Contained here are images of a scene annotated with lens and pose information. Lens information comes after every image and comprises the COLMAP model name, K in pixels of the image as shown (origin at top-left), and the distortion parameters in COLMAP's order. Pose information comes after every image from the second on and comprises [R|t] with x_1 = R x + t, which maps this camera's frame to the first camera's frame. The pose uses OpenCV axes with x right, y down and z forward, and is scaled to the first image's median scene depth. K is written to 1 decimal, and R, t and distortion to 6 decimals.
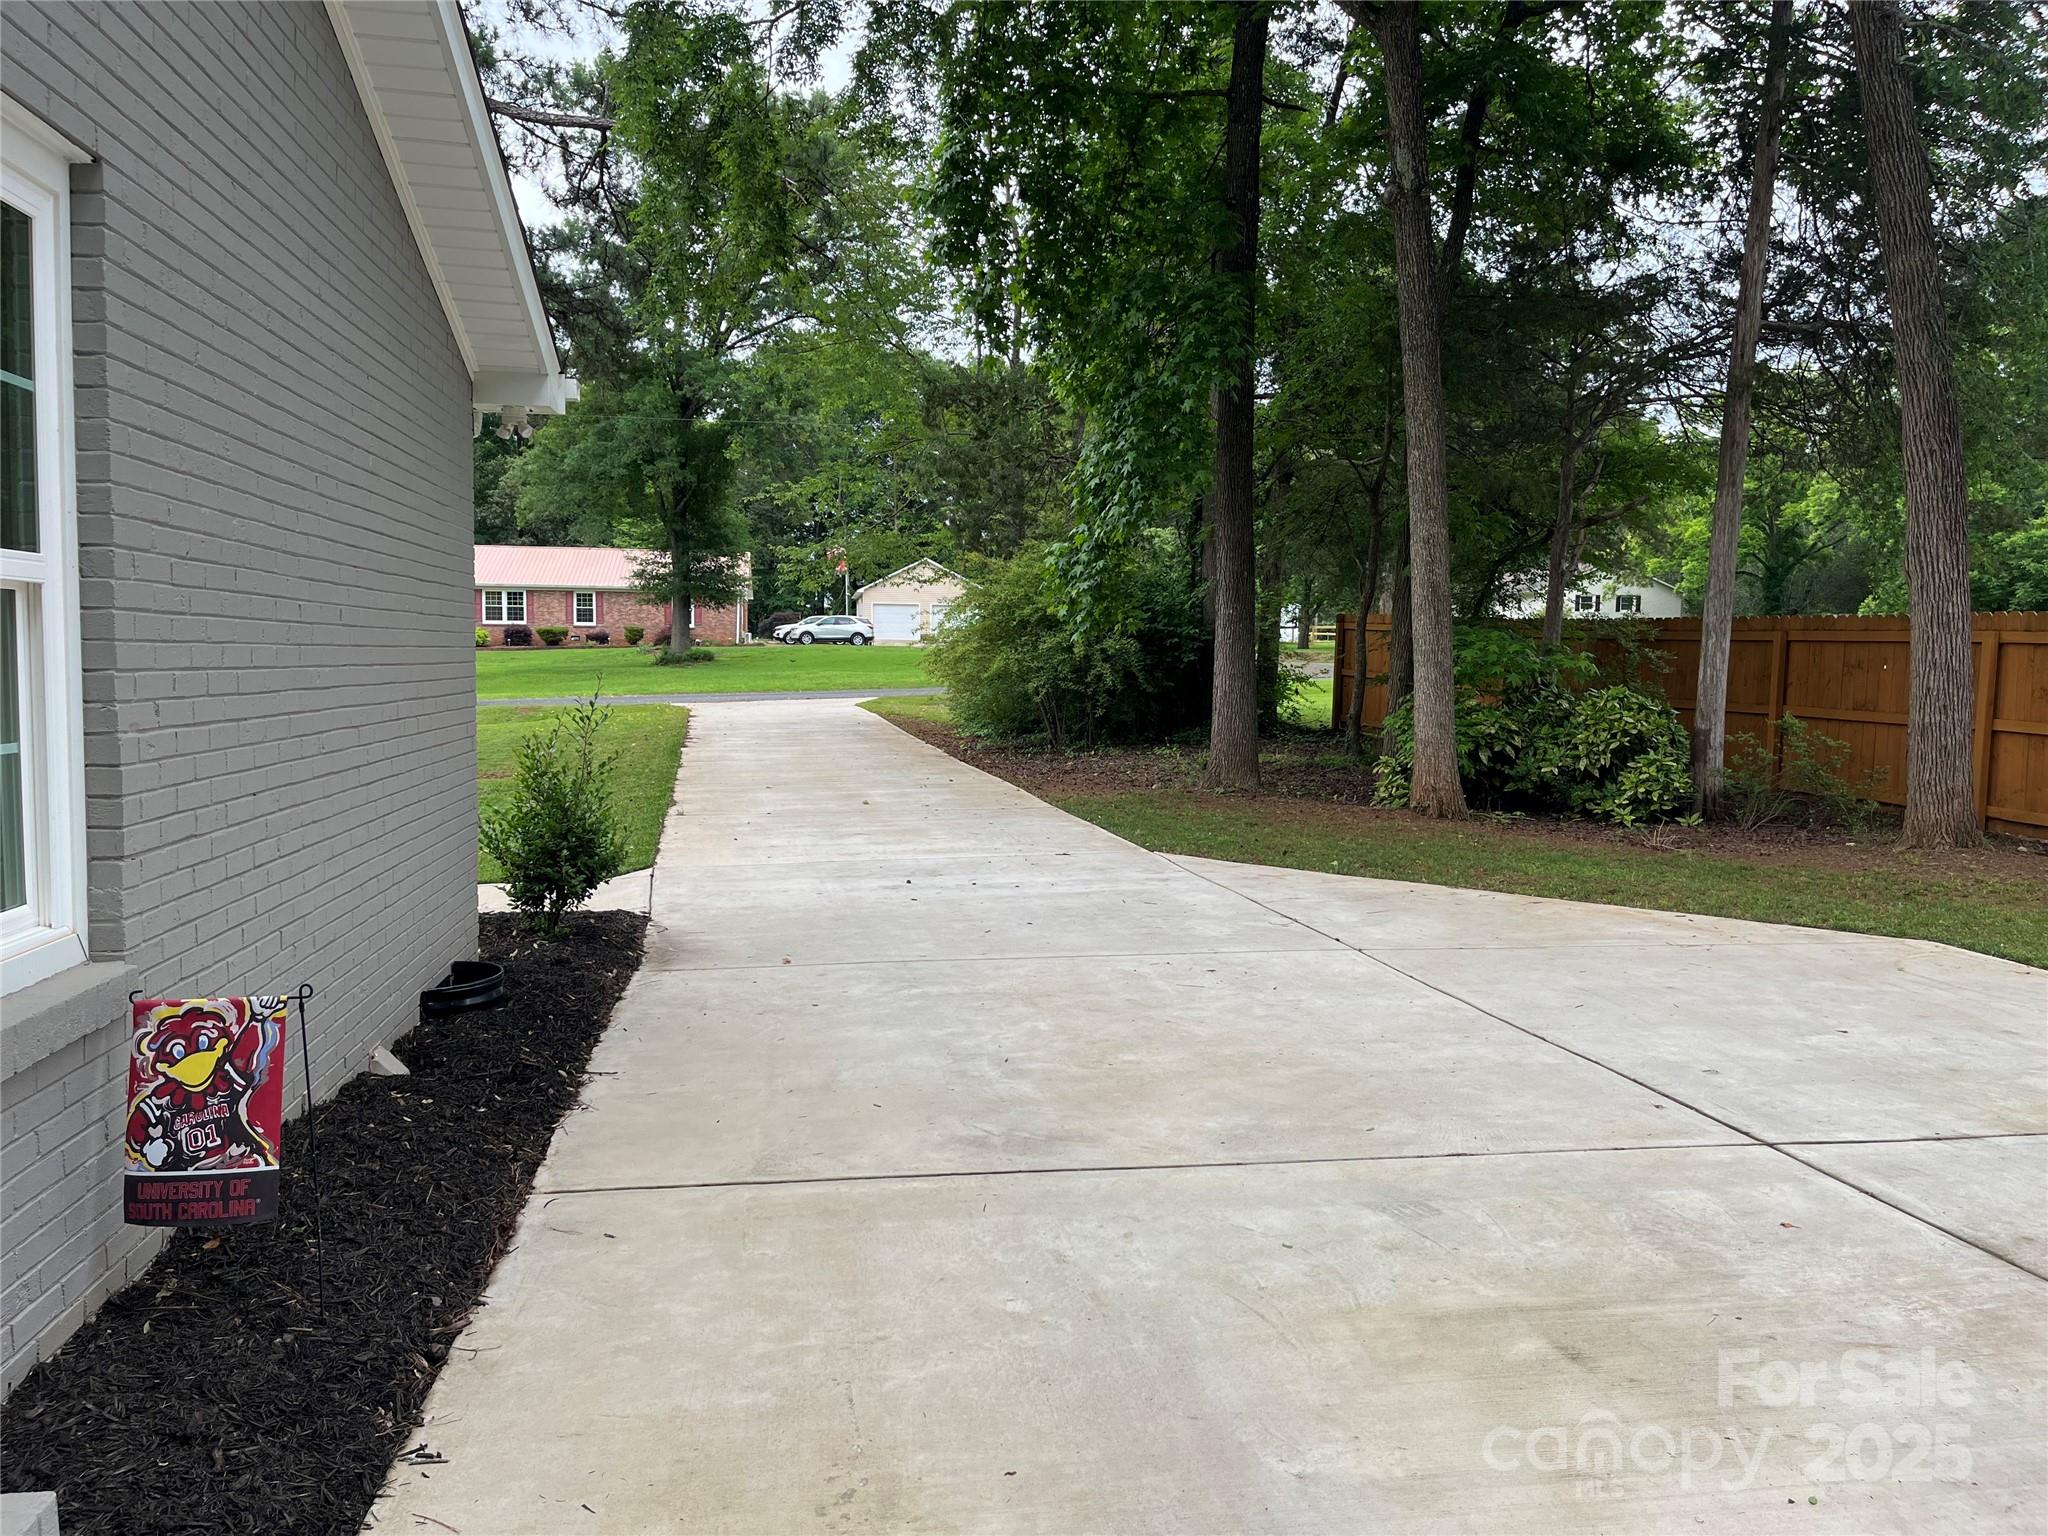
lens RADIAL K [[1540.5, 0, 1008.6], [0, 1540.5, 778.8], [0, 0, 1]] dist [0.082062, -0.116327]
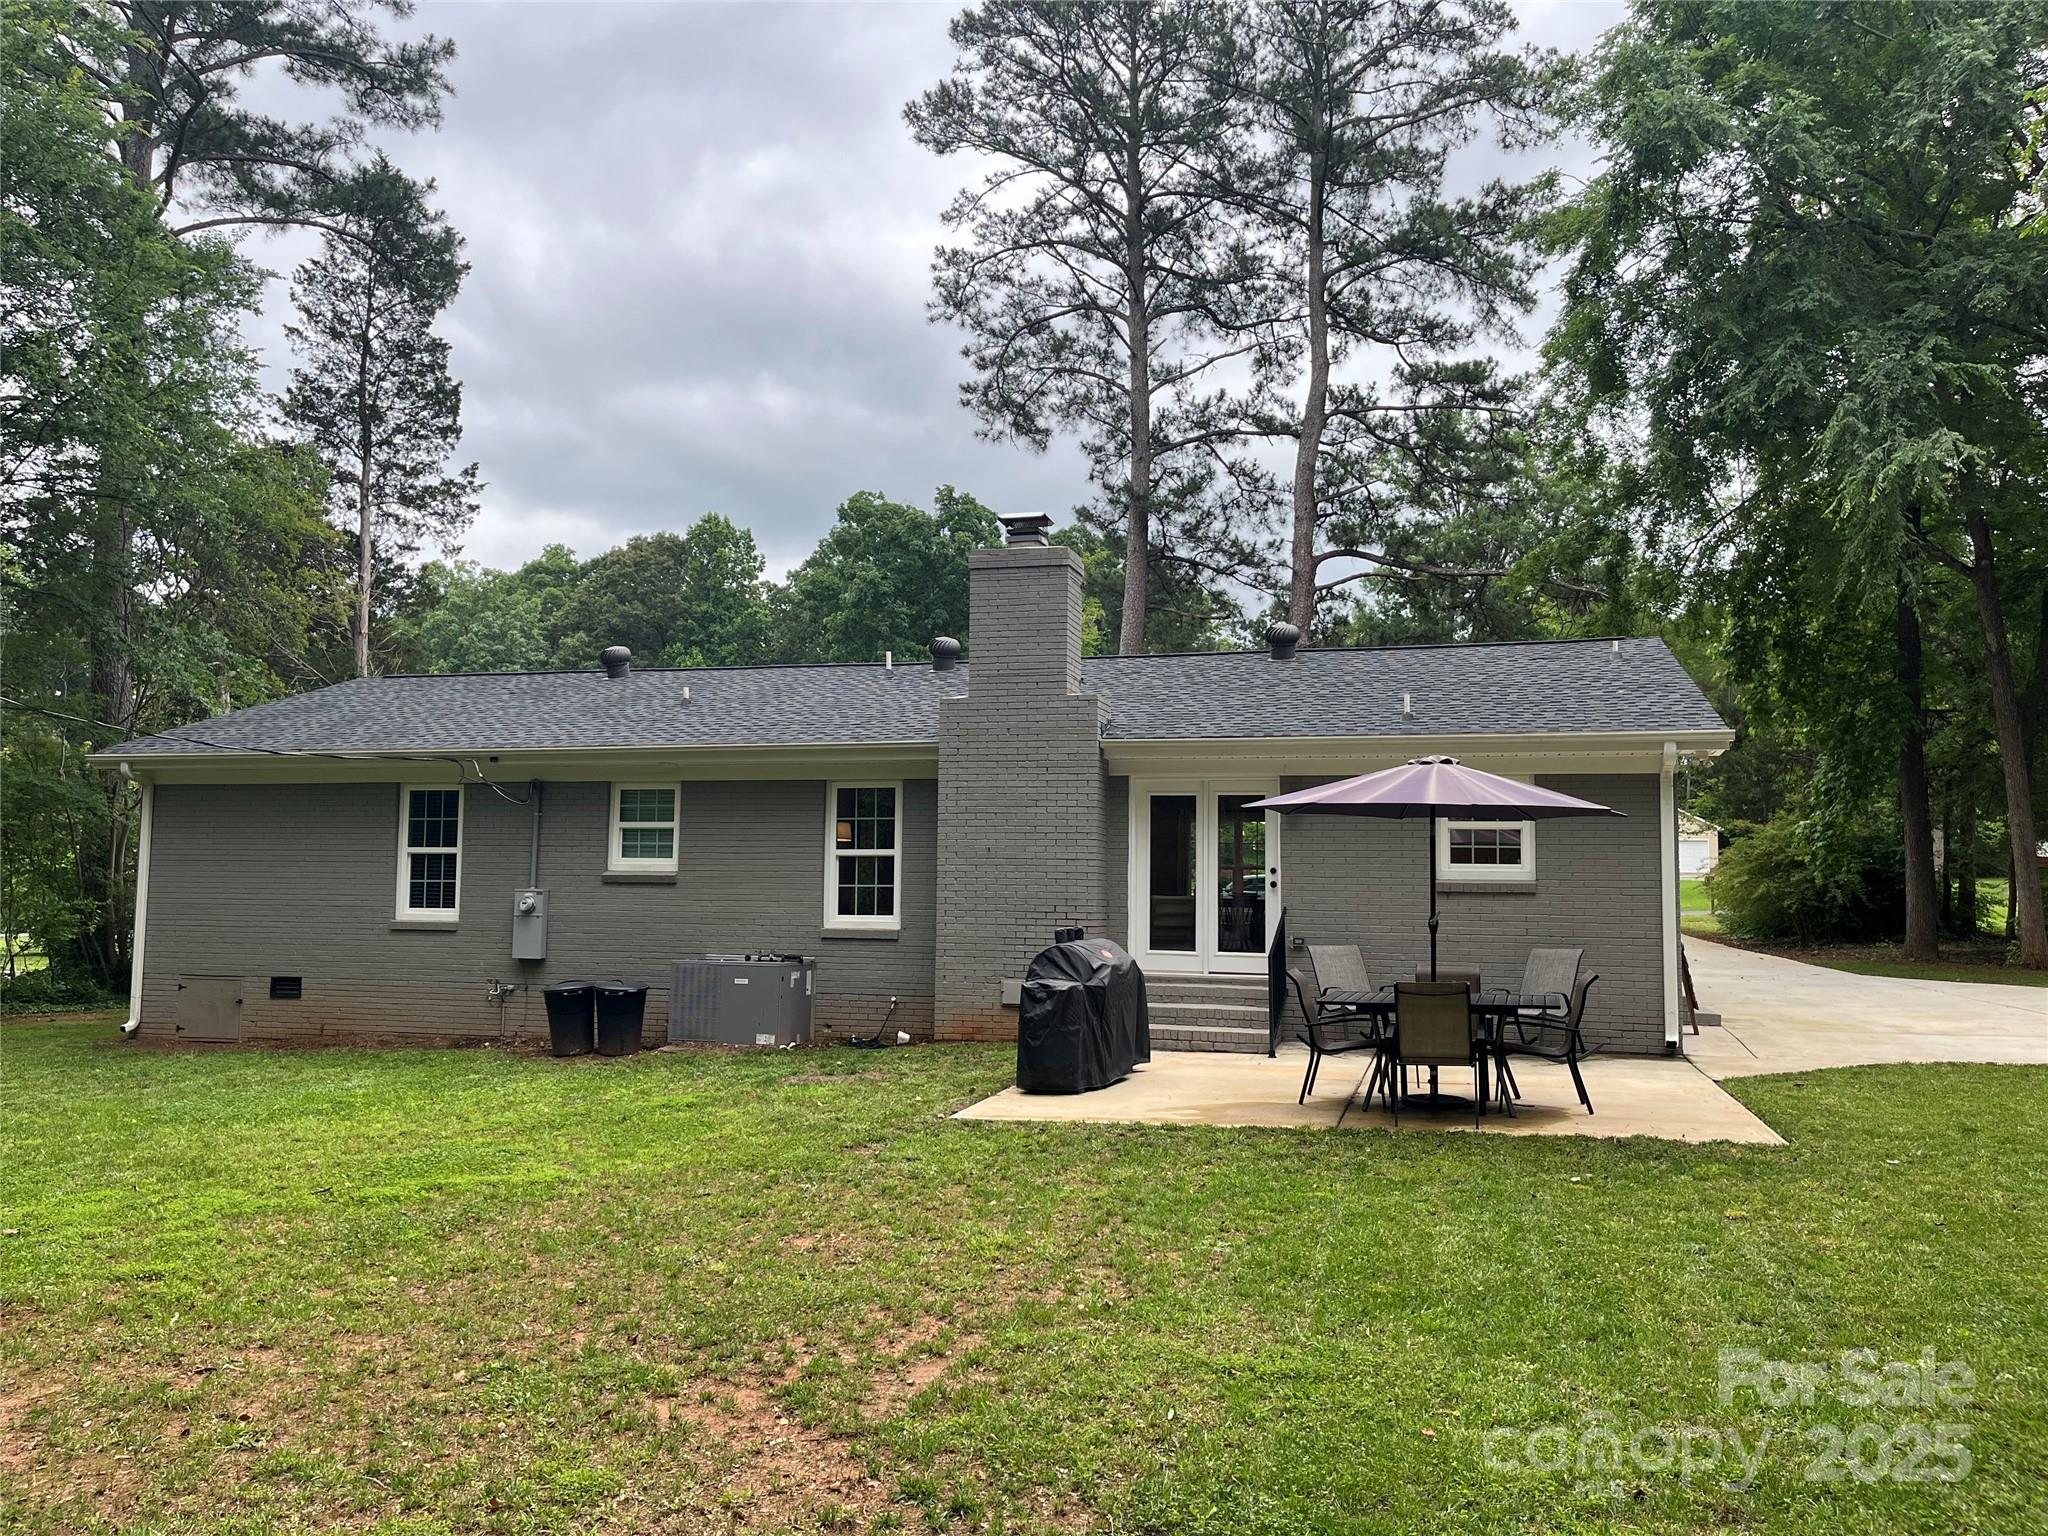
lens RADIAL K [[1540.5, 0, 1008.6], [0, 1540.5, 778.8], [0, 0, 1]] dist [0.082062, -0.116327]
pose [[0.907657, -0.026476, -0.418877, -0.036280], [-0.036176, 0.989359, -0.140924, 0.071036], [0.418151, 0.143064, 0.897041, -0.832762]]
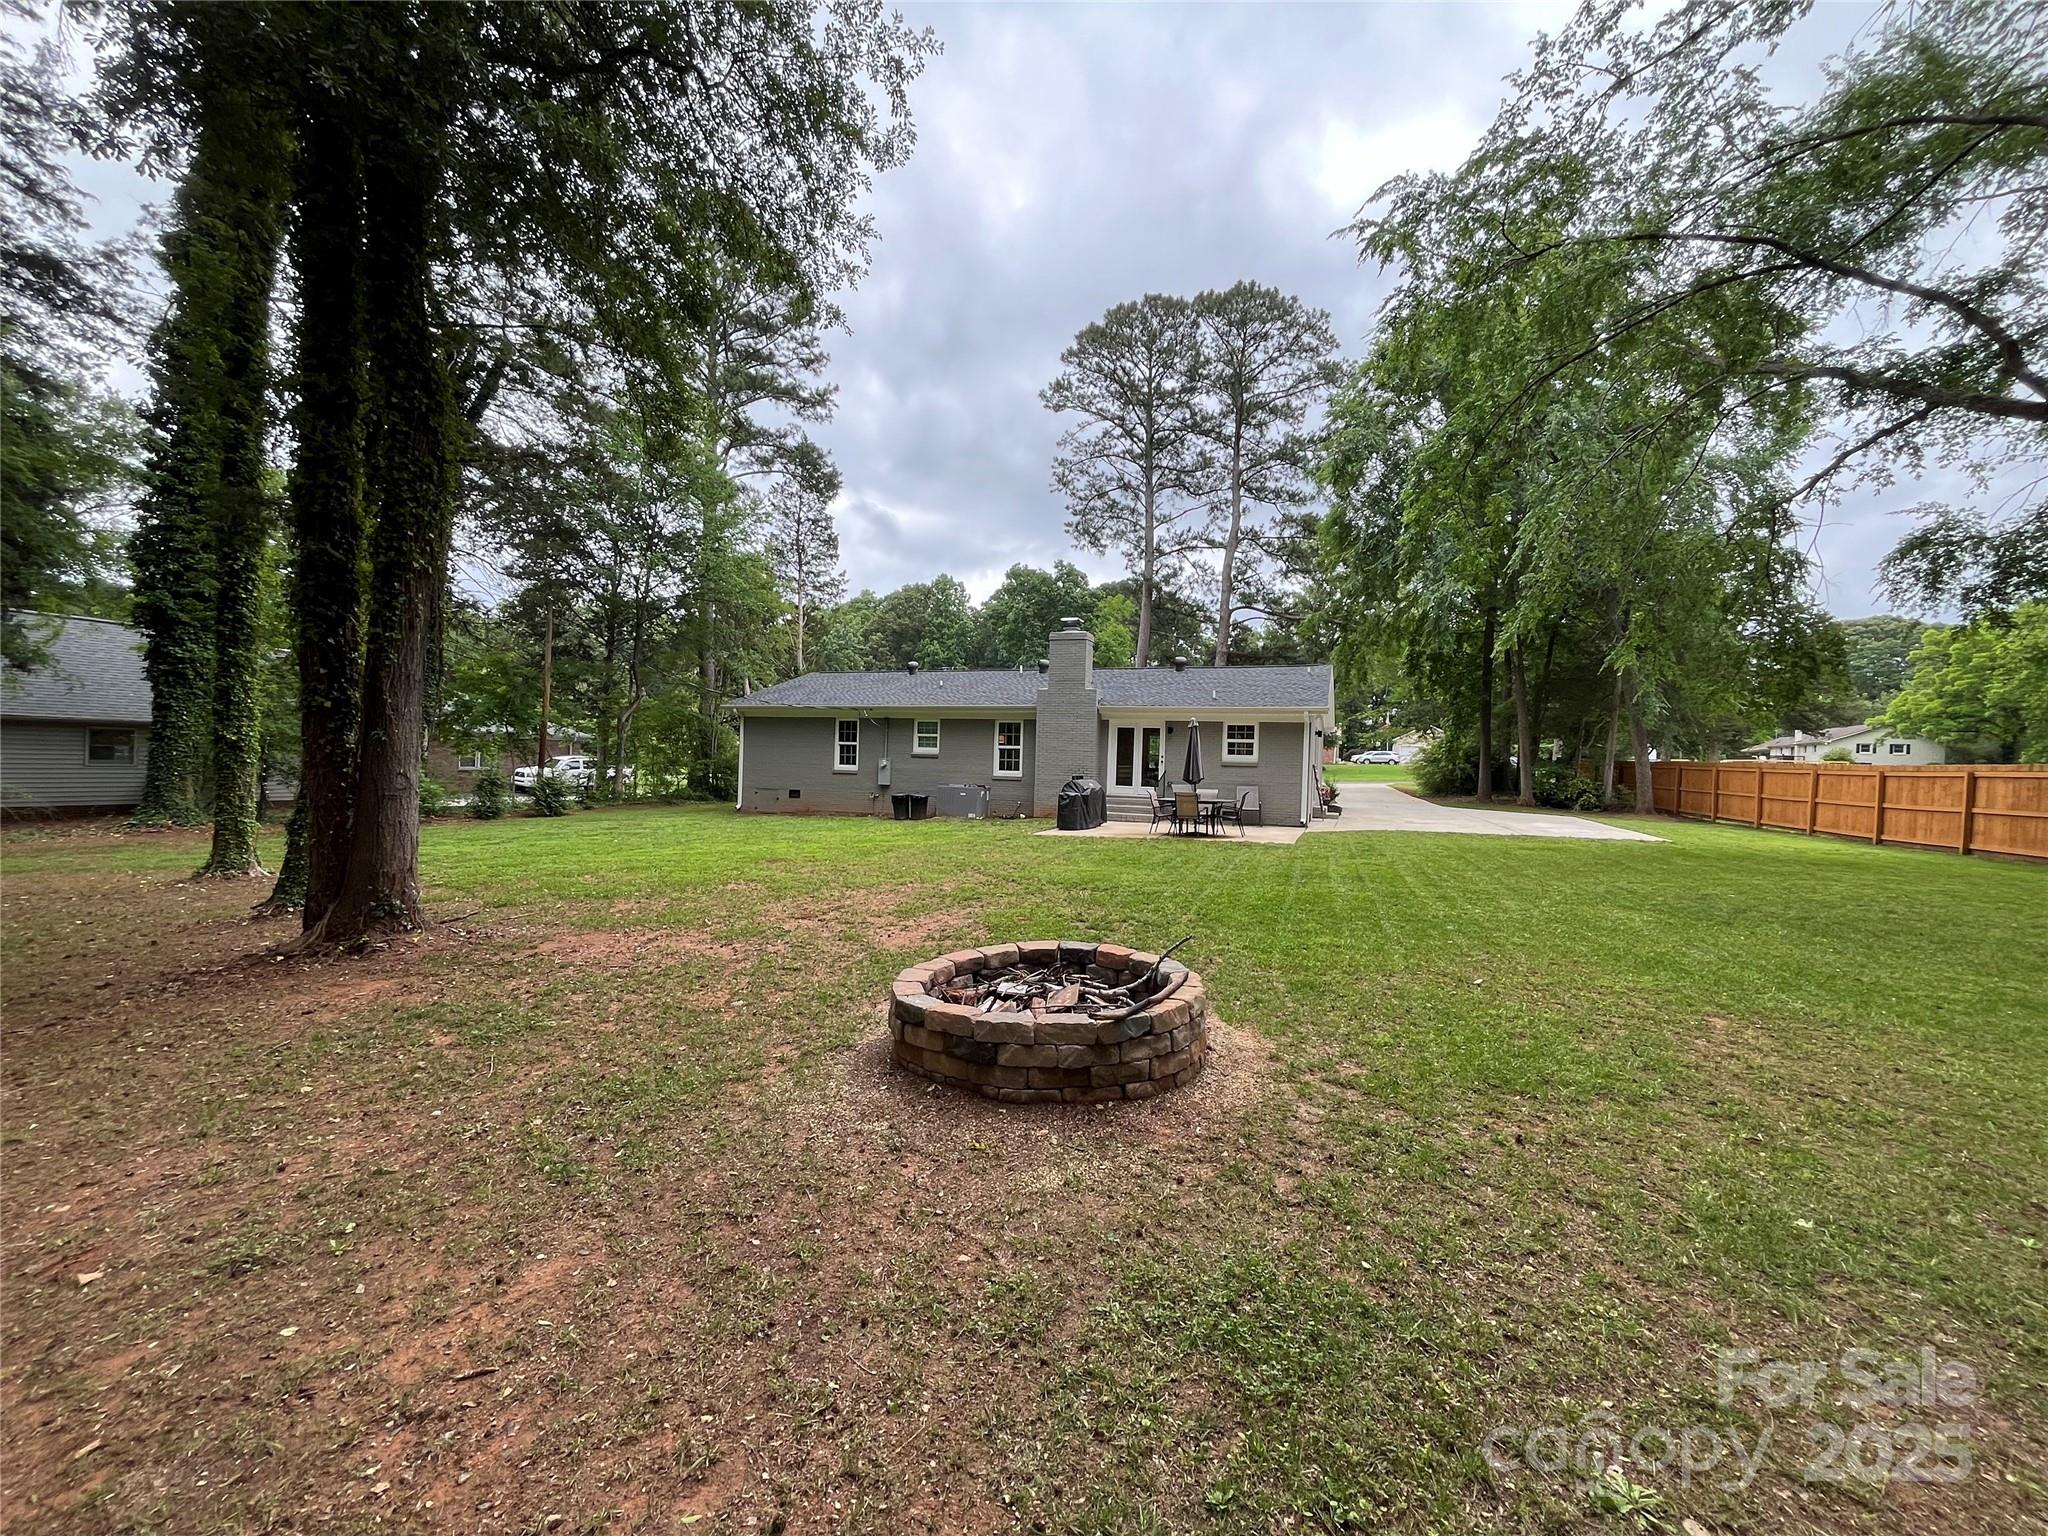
lens RADIAL K [[824.9, 0, 1019.0], [0, 824.9, 768.2], [0, 0, 1]] dist [-0.003953, -0.000558]
pose [[0.863889, 0.021347, -0.503230, 0.135716], [-0.061319, 0.996127, -0.063011, 0.097069], [0.499936, 0.085292, 0.861852, -1.097223]]
